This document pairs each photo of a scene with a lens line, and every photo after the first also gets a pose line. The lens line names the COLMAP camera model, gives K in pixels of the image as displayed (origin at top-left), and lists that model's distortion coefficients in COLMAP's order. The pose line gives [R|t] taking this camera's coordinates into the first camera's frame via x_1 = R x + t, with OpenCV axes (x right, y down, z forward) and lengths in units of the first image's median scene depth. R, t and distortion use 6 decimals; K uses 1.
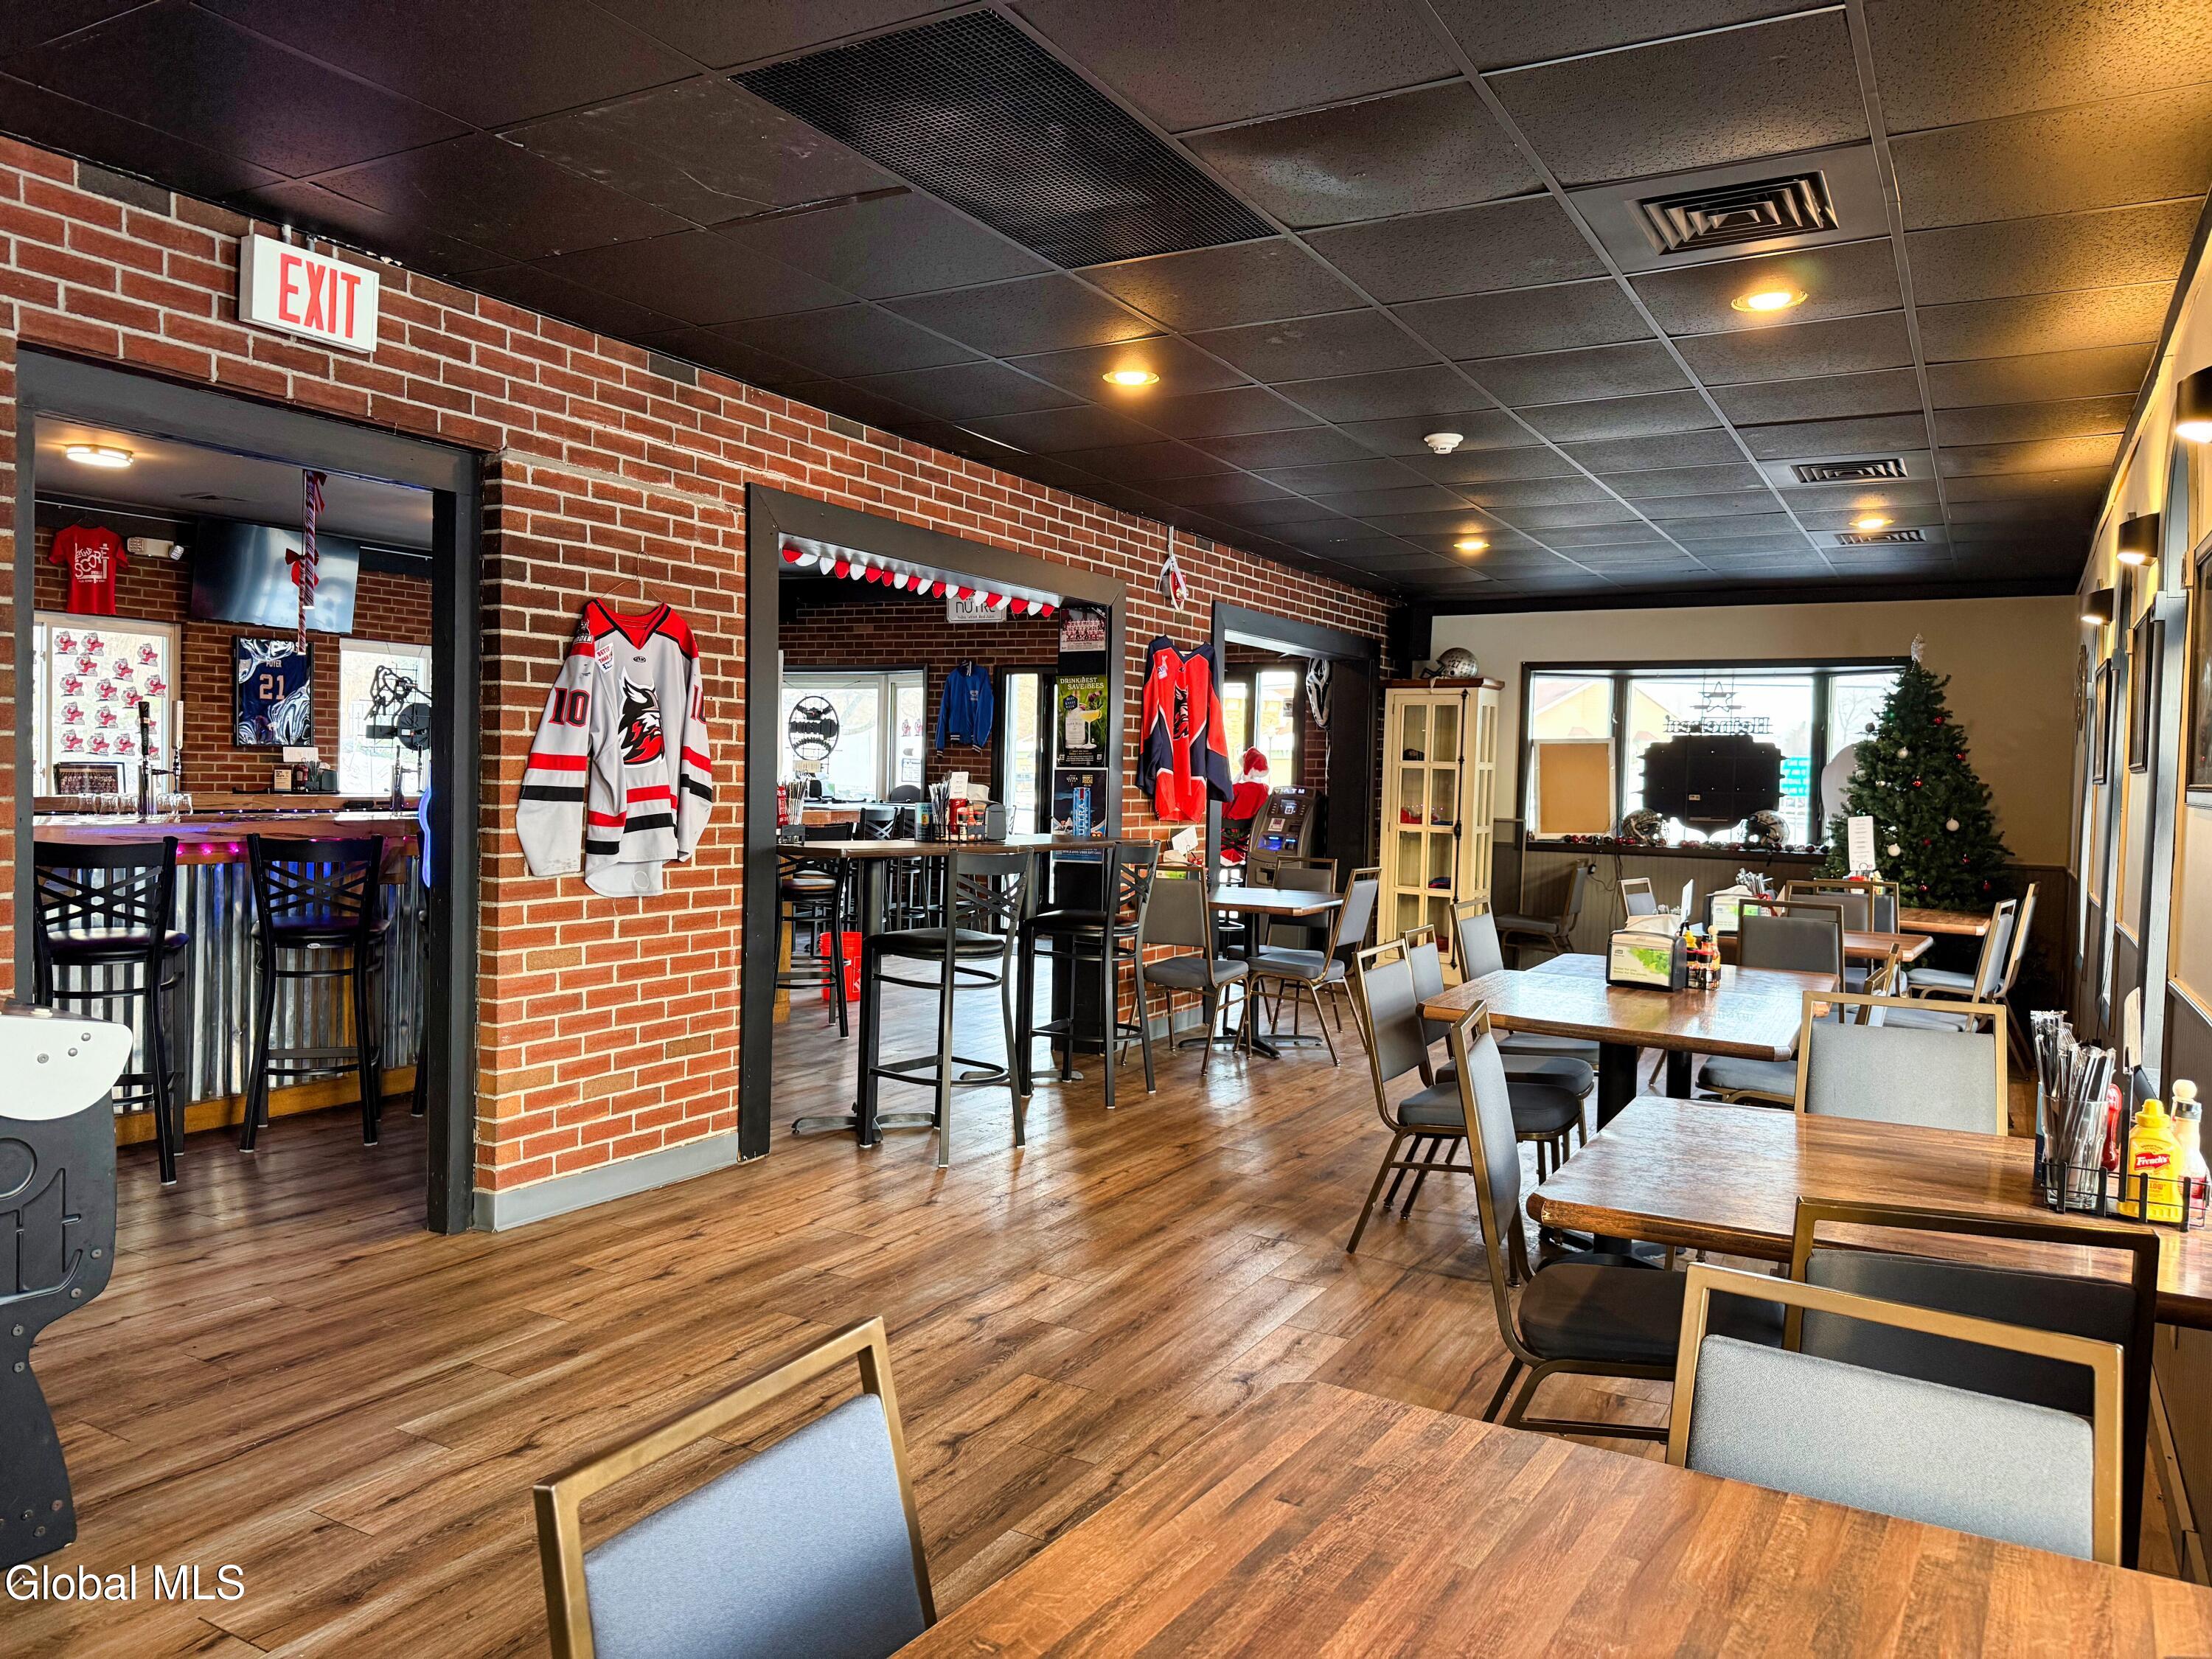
lens RADIAL K [[1571.9, 0, 1106.0], [0, 1571.9, 829.5], [0, 0, 1]] dist [0.090511, -0.117336]
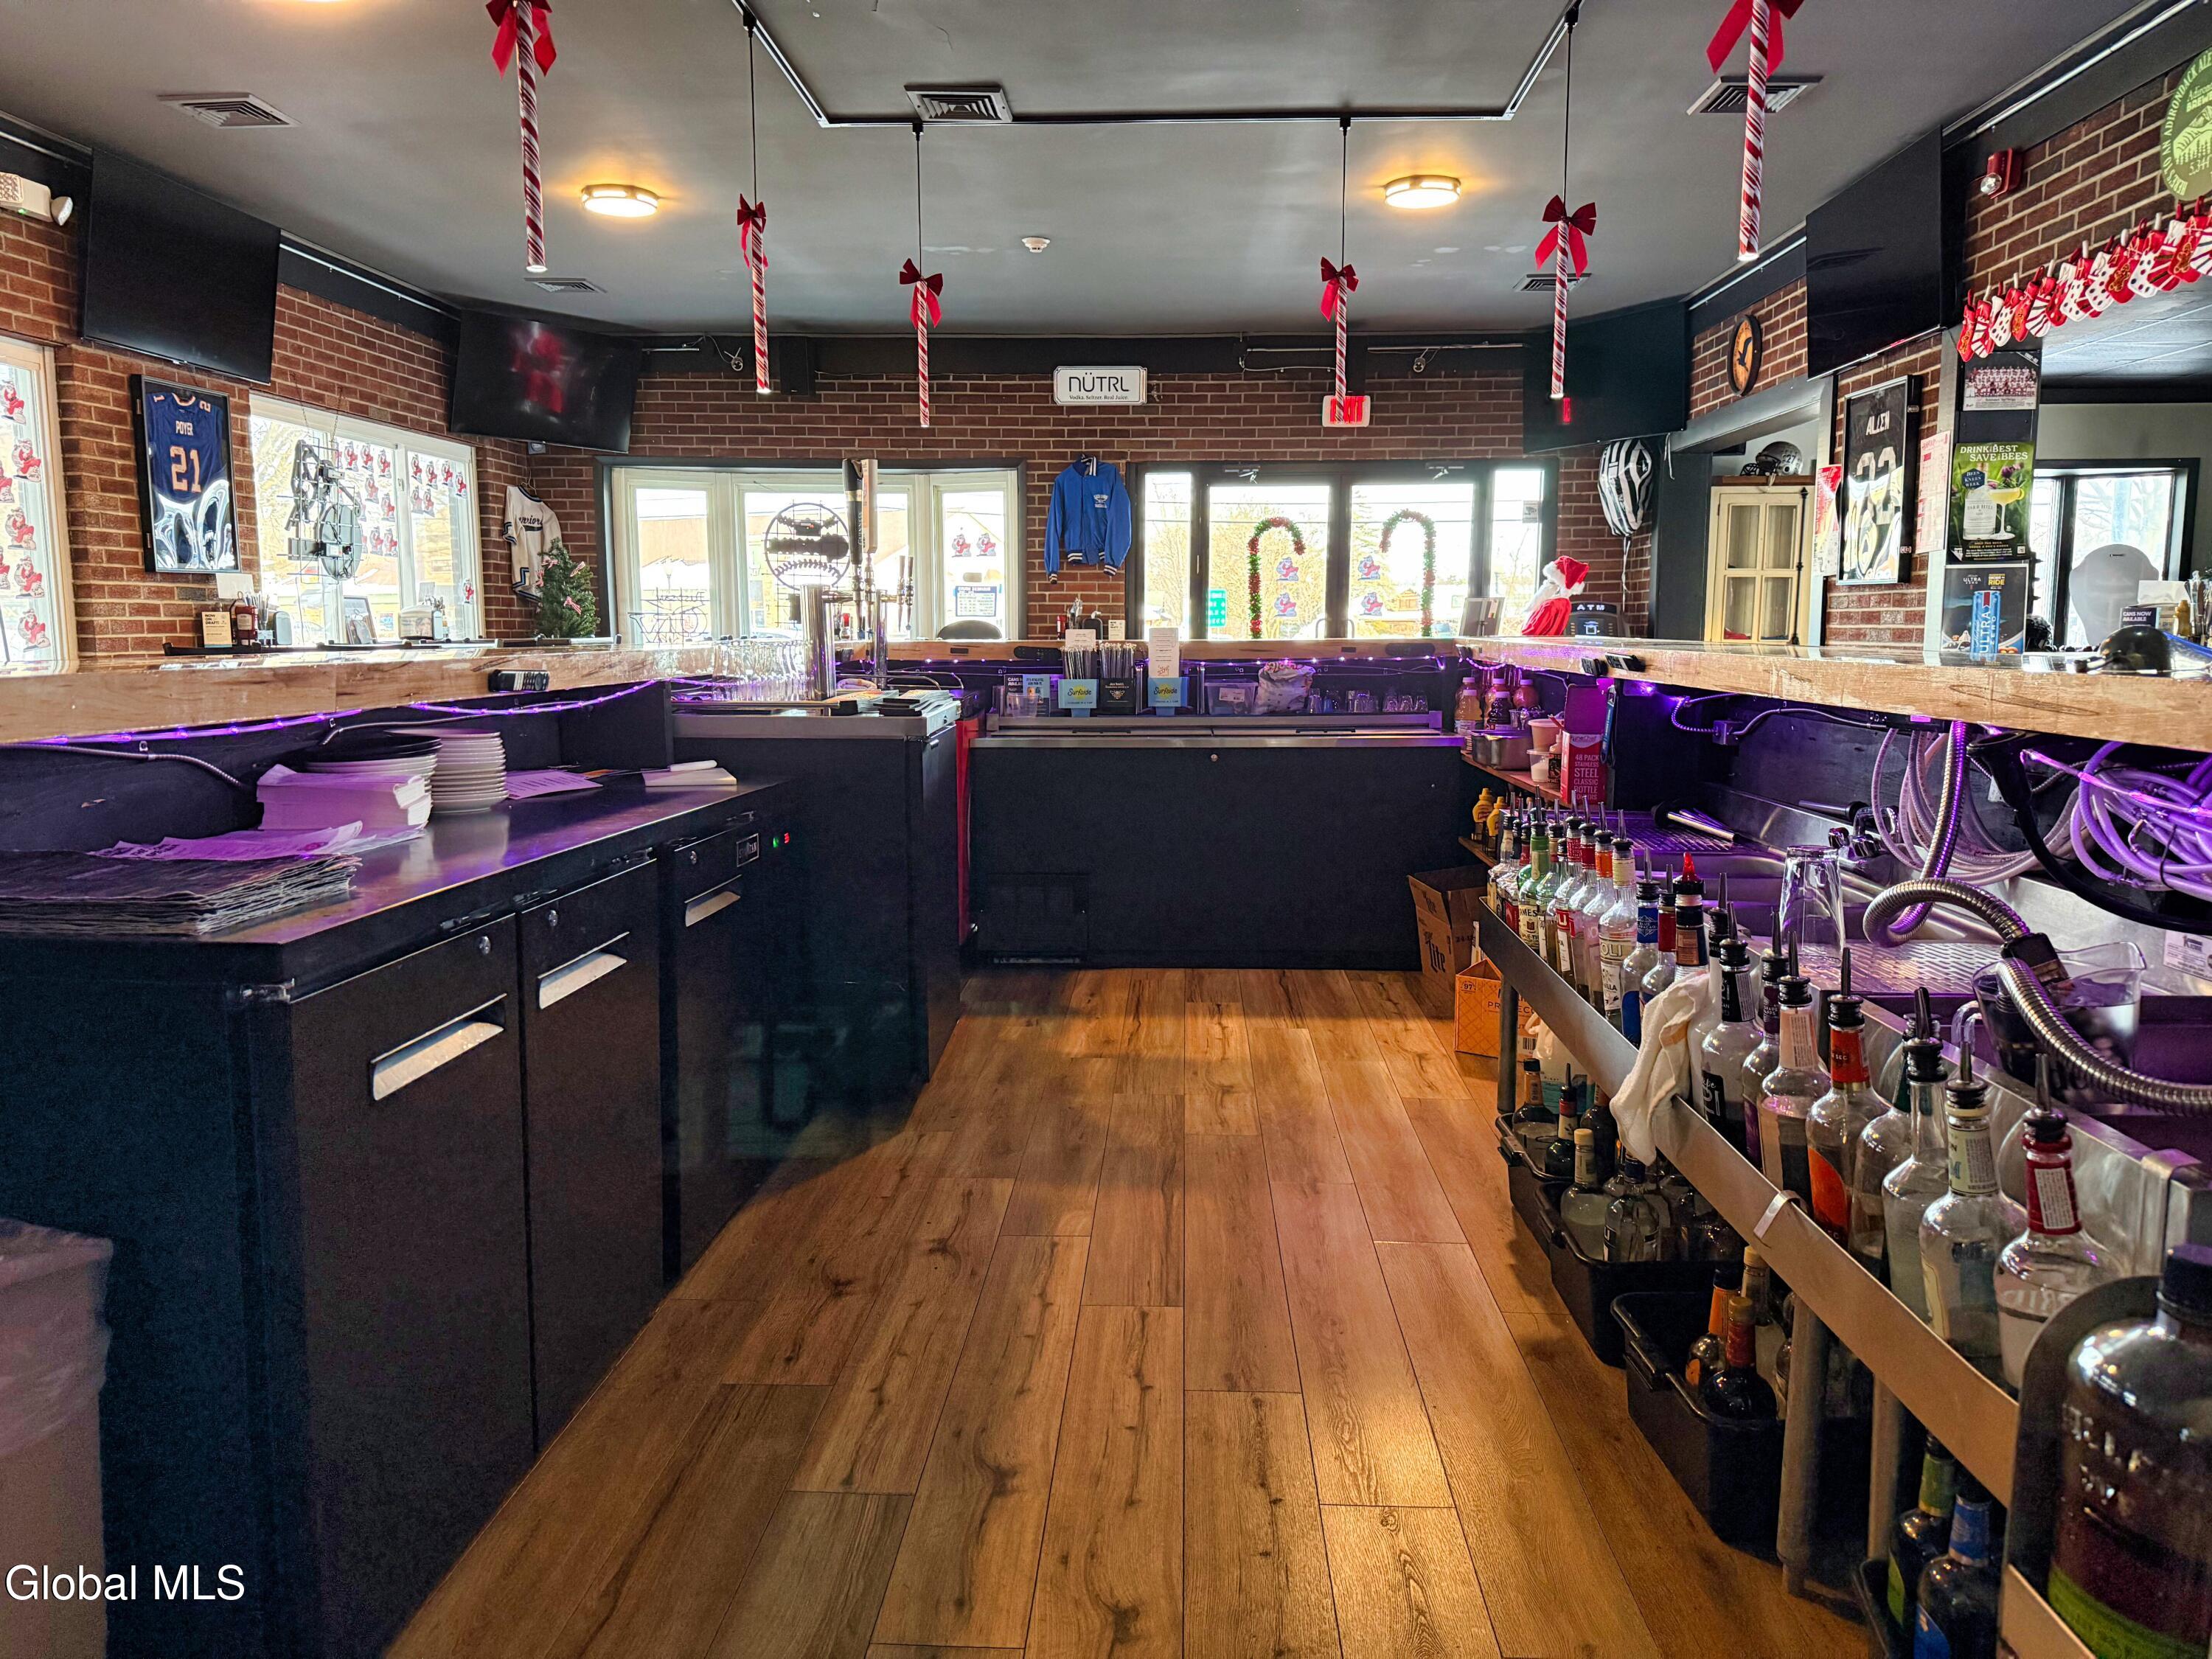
lens RADIAL K [[1601.8, 0, 1143.4], [0, 1601.8, 832.5], [0, 0, 1]] dist [0.086674, -0.074358]
pose [[0.891626, -0.084852, 0.444751, -0.484536], [0.040604, 0.993310, 0.108107, -0.007827], [-0.450948, -0.078332, 0.889106, 0.297589]]
